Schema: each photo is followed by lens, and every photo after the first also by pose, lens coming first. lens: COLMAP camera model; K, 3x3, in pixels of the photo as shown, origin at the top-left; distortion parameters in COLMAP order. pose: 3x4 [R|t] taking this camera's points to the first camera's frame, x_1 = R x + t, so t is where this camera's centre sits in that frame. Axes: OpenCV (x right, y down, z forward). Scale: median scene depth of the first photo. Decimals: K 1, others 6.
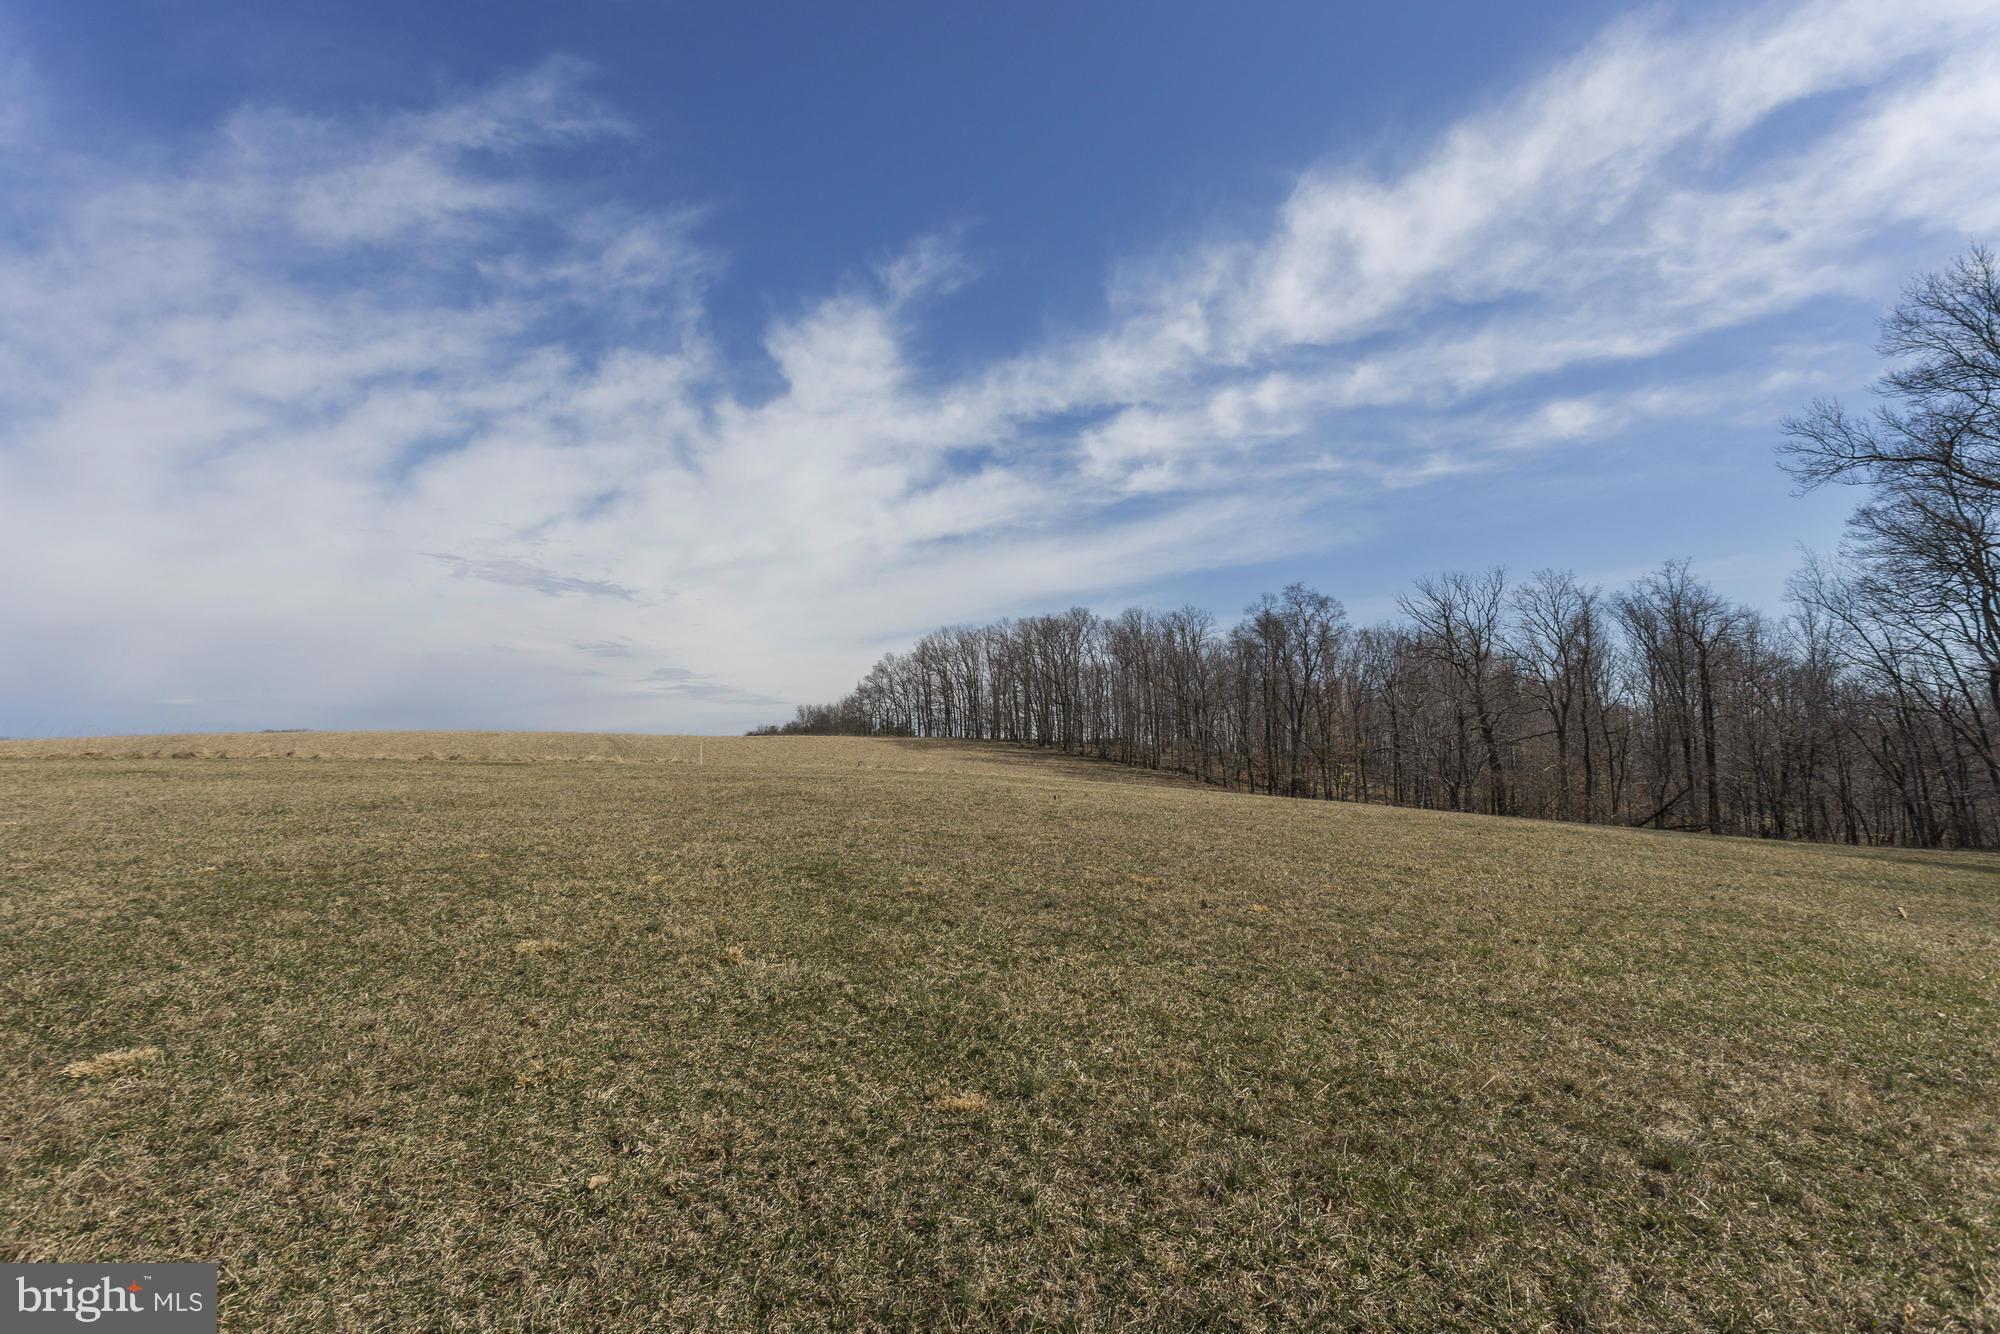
lens RADIAL K [[986.6, 0, 992.5], [0, 986.6, 651.8], [0, 0, 1]] dist [-0.029215, 0.030127]
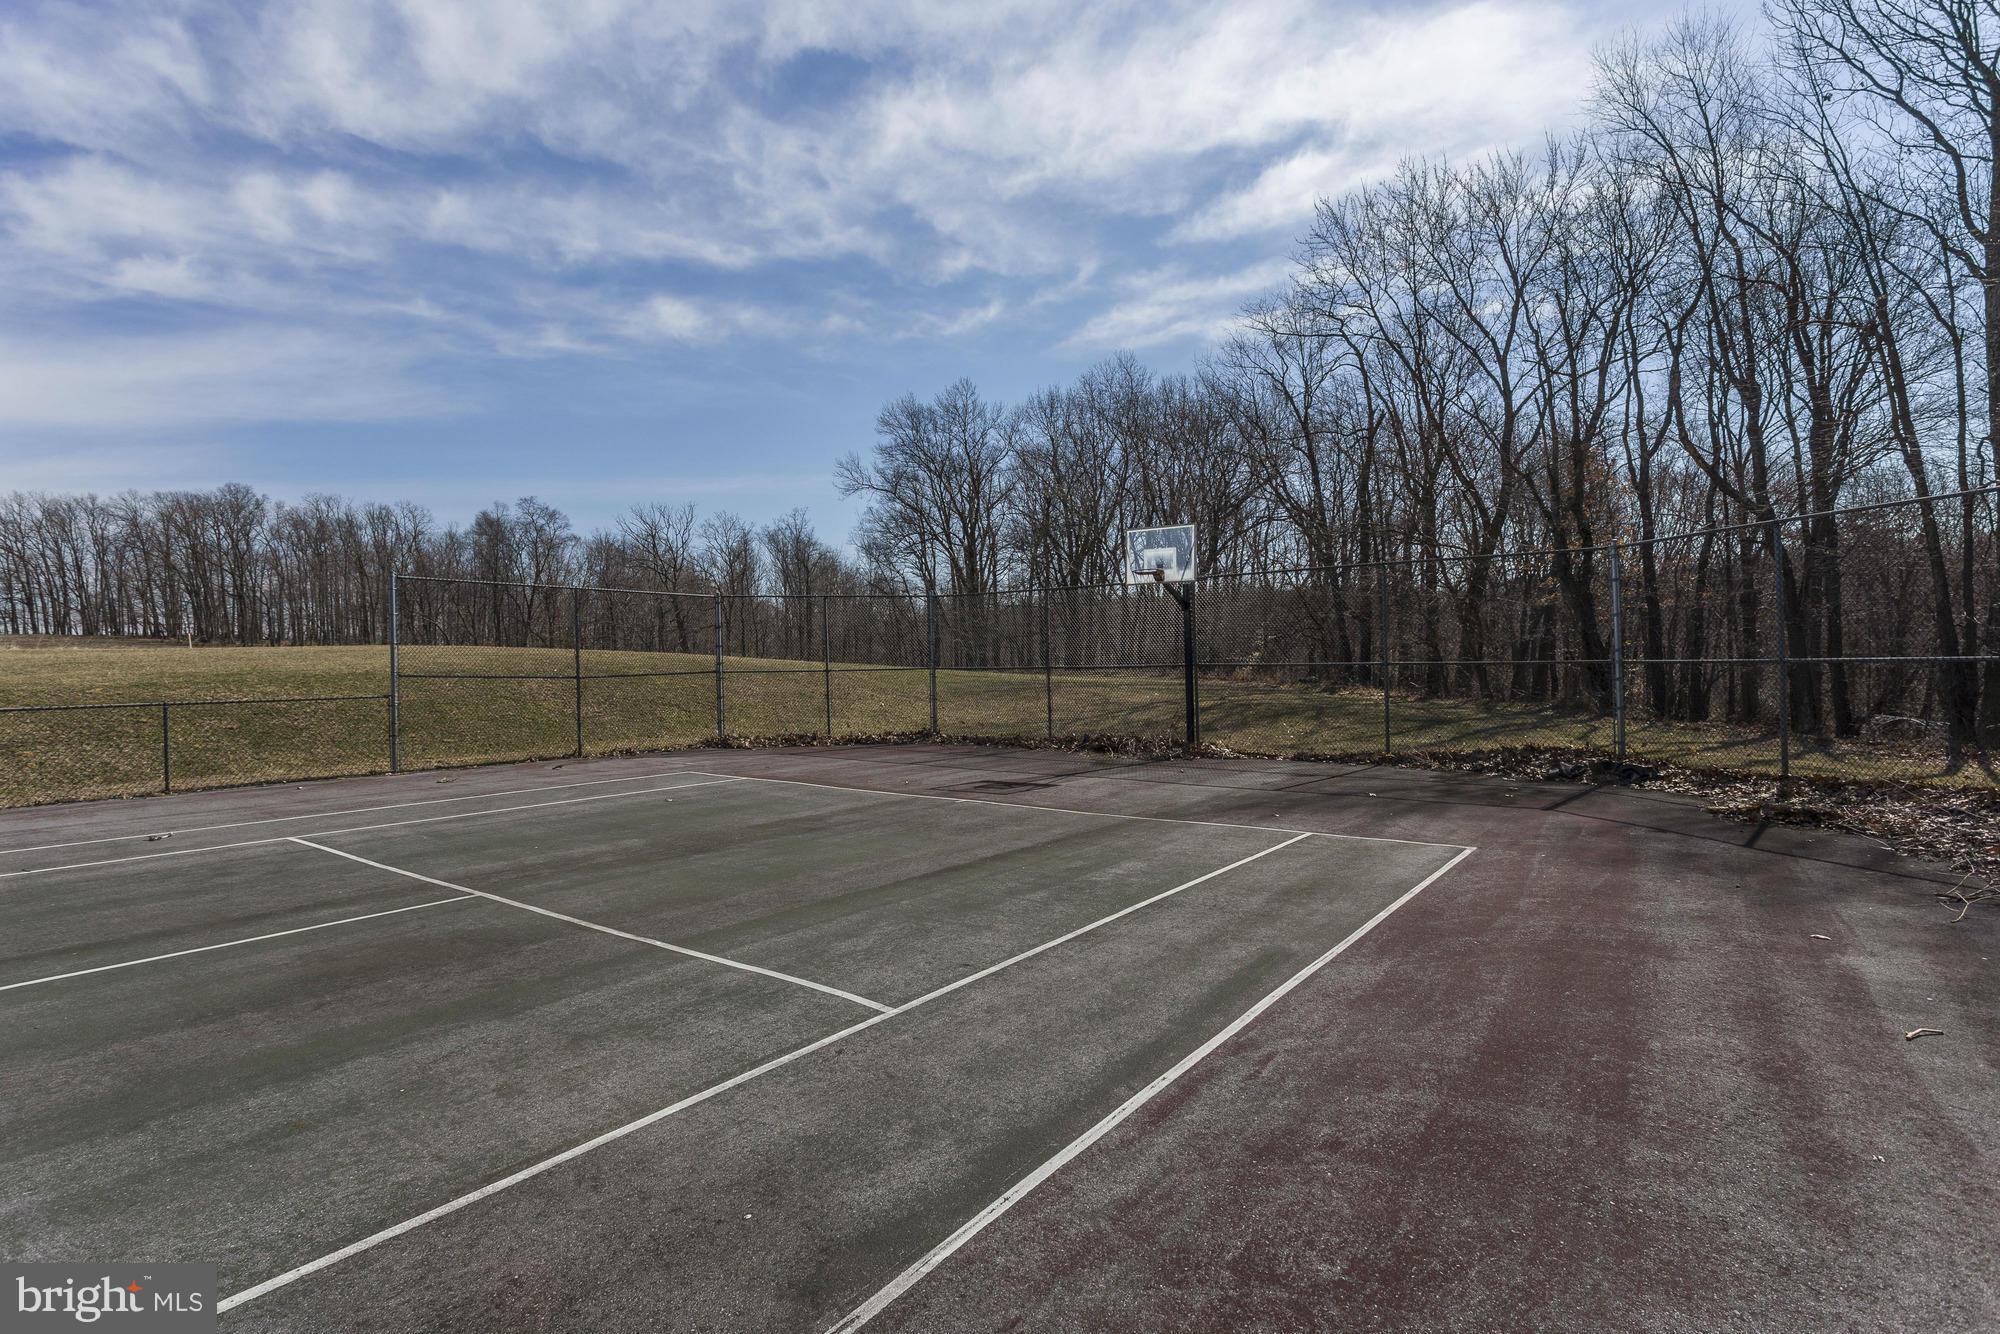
lens RADIAL K [[986.6, 0, 992.5], [0, 986.6, 651.8], [0, 0, 1]] dist [-0.029215, 0.030127]
pose [[0.704288, -0.026839, 0.709407, -0.167357], [-0.049921, 0.994939, 0.087202, -0.019820], [-0.708157, -0.096830, 0.699384, -0.280467]]
